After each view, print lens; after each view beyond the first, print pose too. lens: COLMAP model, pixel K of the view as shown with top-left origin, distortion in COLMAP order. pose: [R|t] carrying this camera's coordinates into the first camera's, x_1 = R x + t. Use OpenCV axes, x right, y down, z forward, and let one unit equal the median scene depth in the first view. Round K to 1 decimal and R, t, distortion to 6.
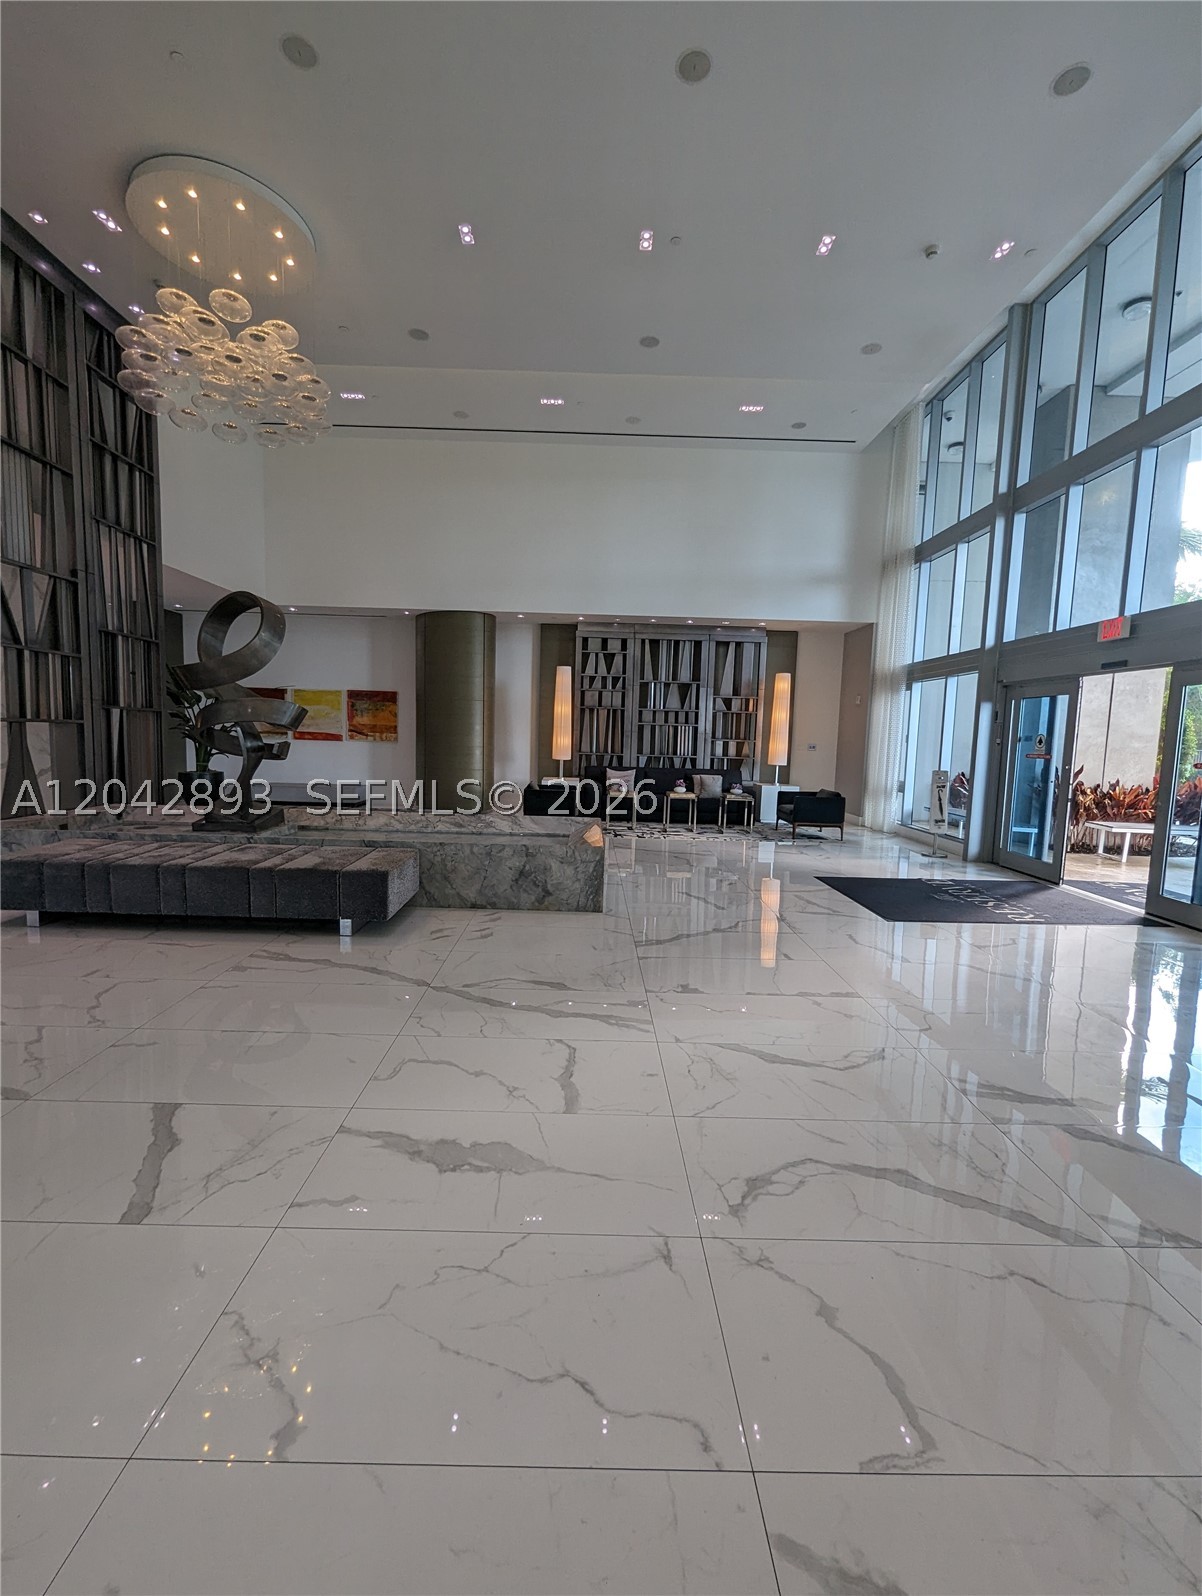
lens RADIAL K [[664.7, 0, 592.8], [0, 664.7, 799.1], [0, 0, 1]] dist [-0.002348, -0.000197]
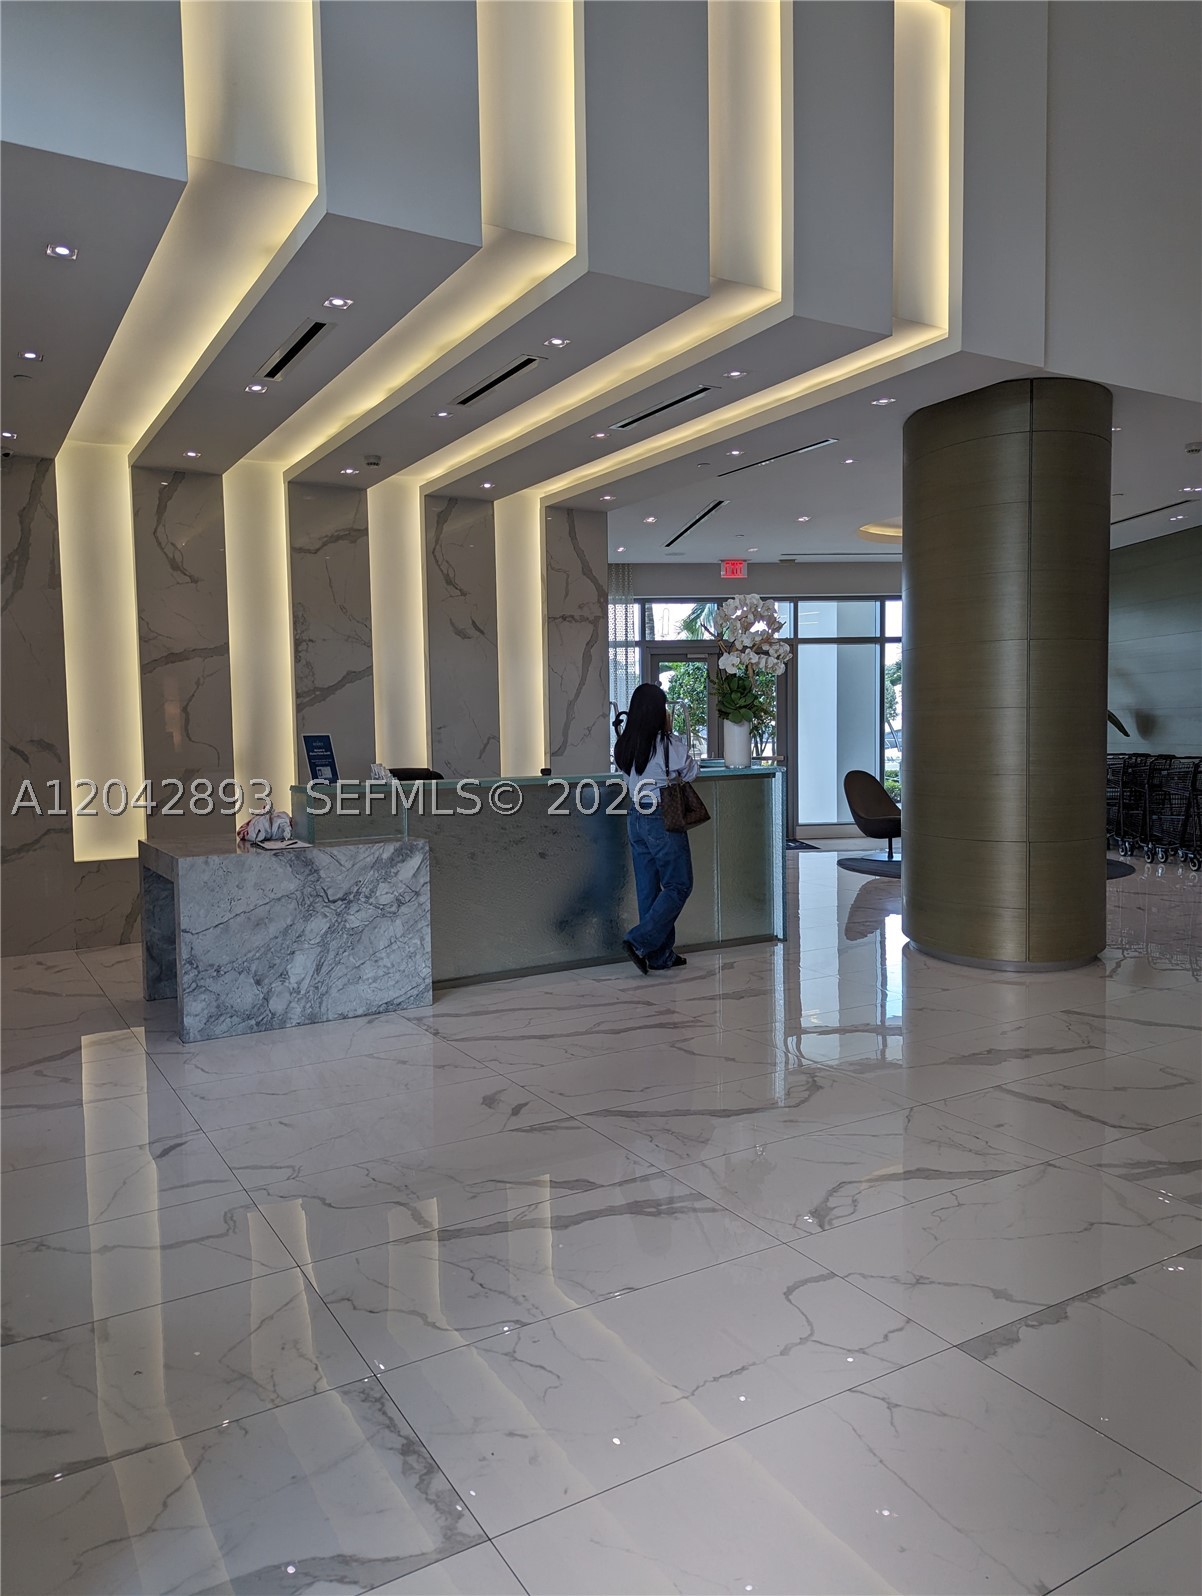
lens RADIAL K [[1139.4, 0, 601.0], [0, 1139.4, 798.0], [0, 0, 1]] dist [0.015341, -0.002049]
pose [[-0.857466, 0.019384, -0.514175, 0.957272], [-0.058206, 0.989222, 0.134360, -0.128360], [0.511238, 0.145137, -0.847096, 1.438745]]
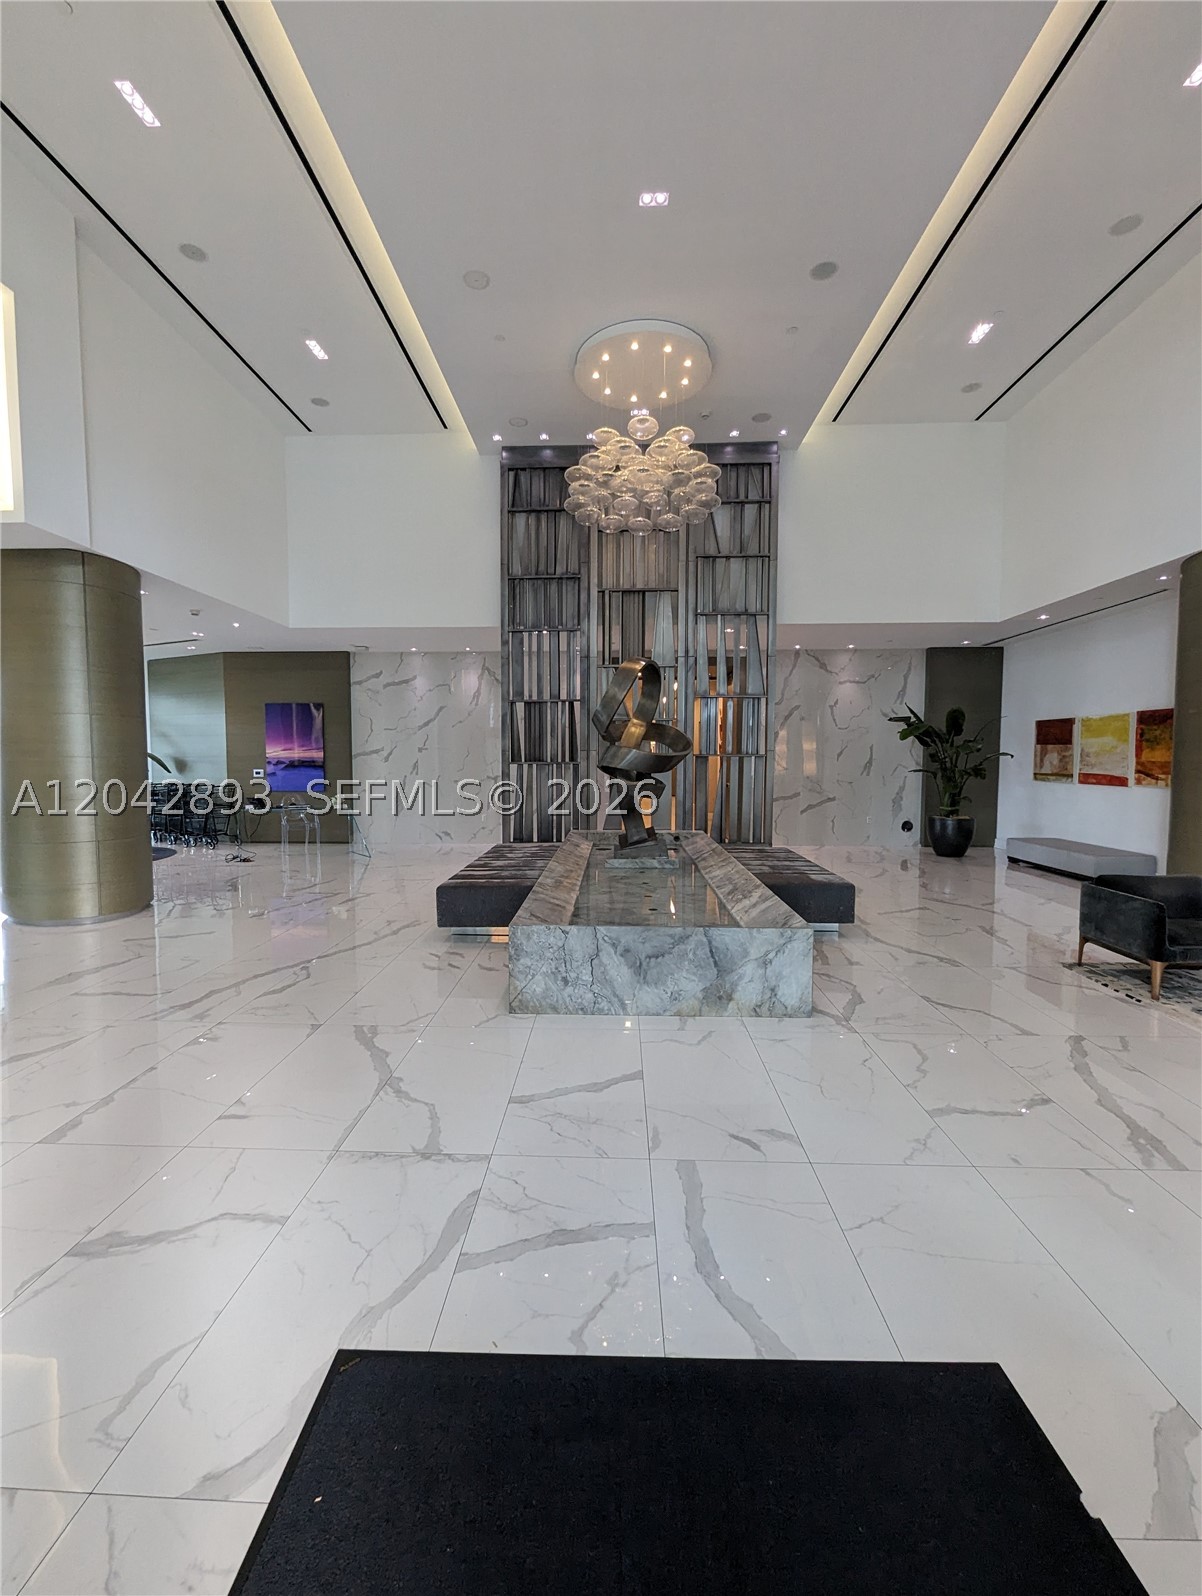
lens RADIAL K [[664.7, 0, 592.8], [0, 664.7, 799.1], [0, 0, 1]] dist [-0.002348, -0.000197]
pose [[-0.046199, 0.034560, -0.998334, 1.065718], [-0.099457, 0.994276, 0.039022, -0.152407], [0.993969, 0.101094, -0.042497, 1.572930]]
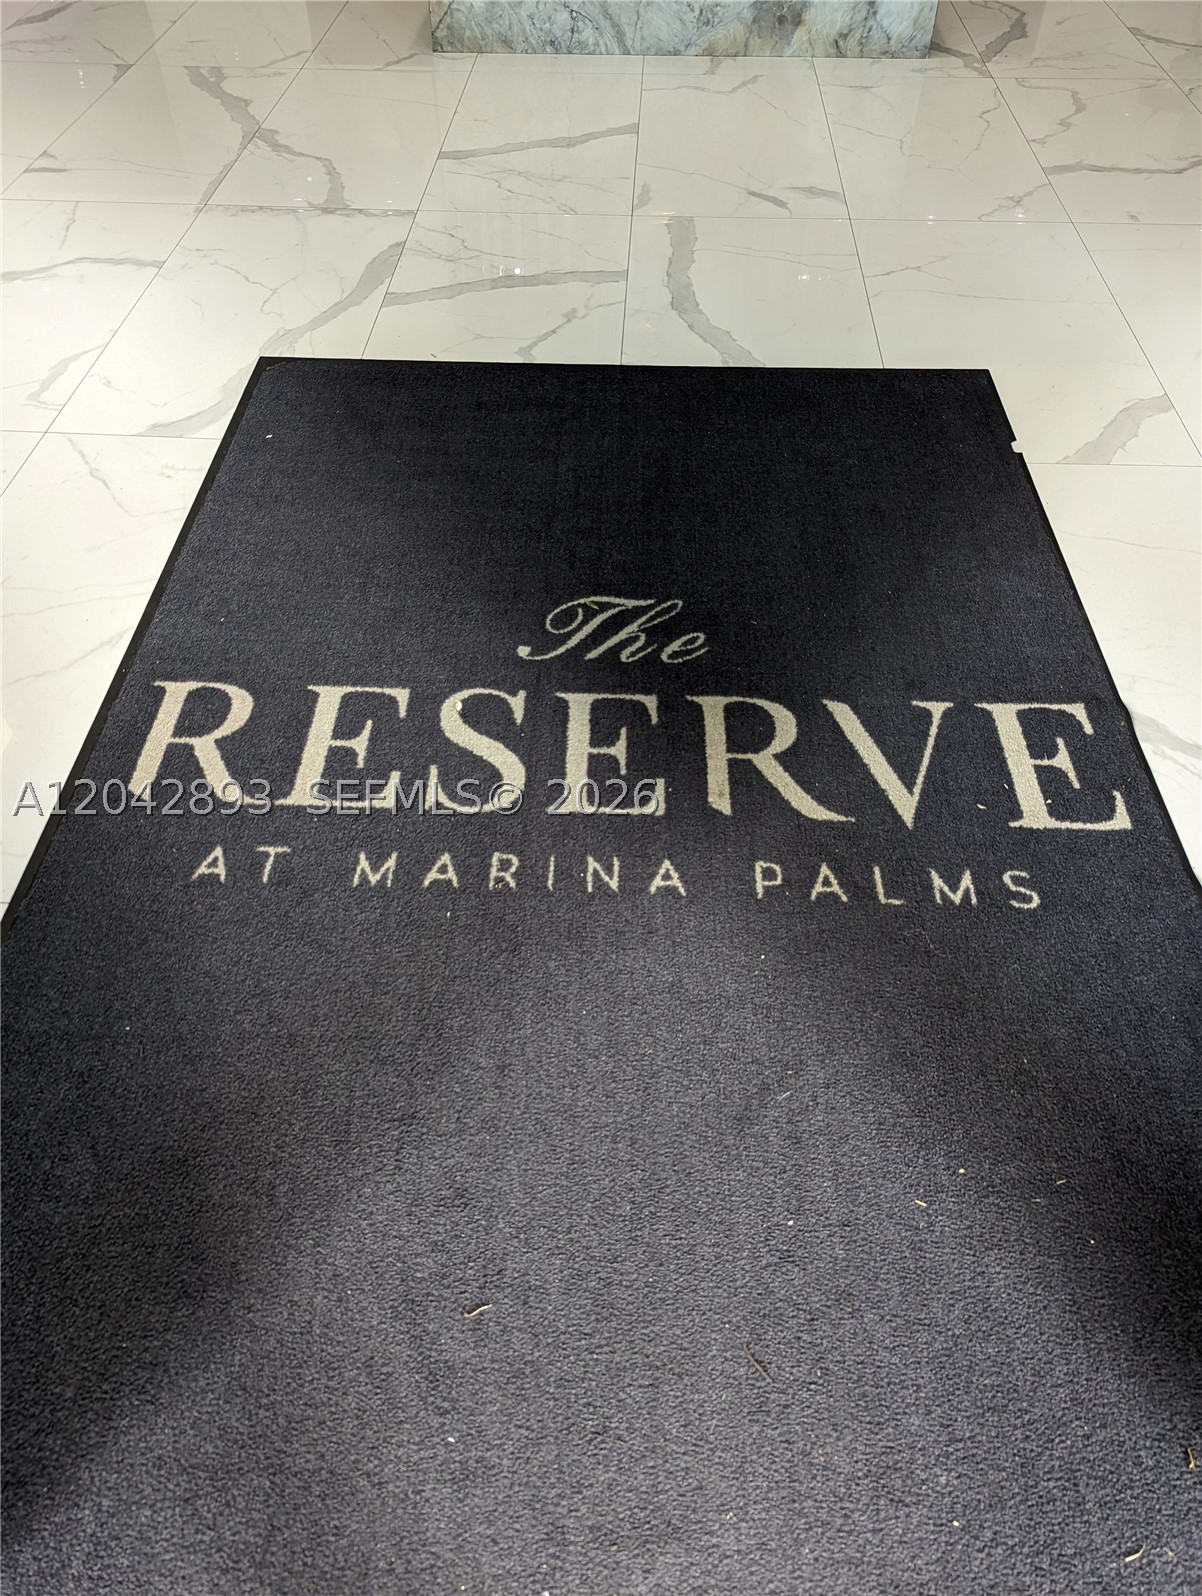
lens RADIAL K [[1139.4, 0, 601.0], [0, 1139.4, 798.0], [0, 0, 1]] dist [0.015341, -0.002049]
pose [[-0.058103, 0.724249, -0.687086, 1.310152], [-0.096271, 0.680976, 0.725950, -0.089111], [0.993658, 0.108326, 0.030157, 1.637823]]
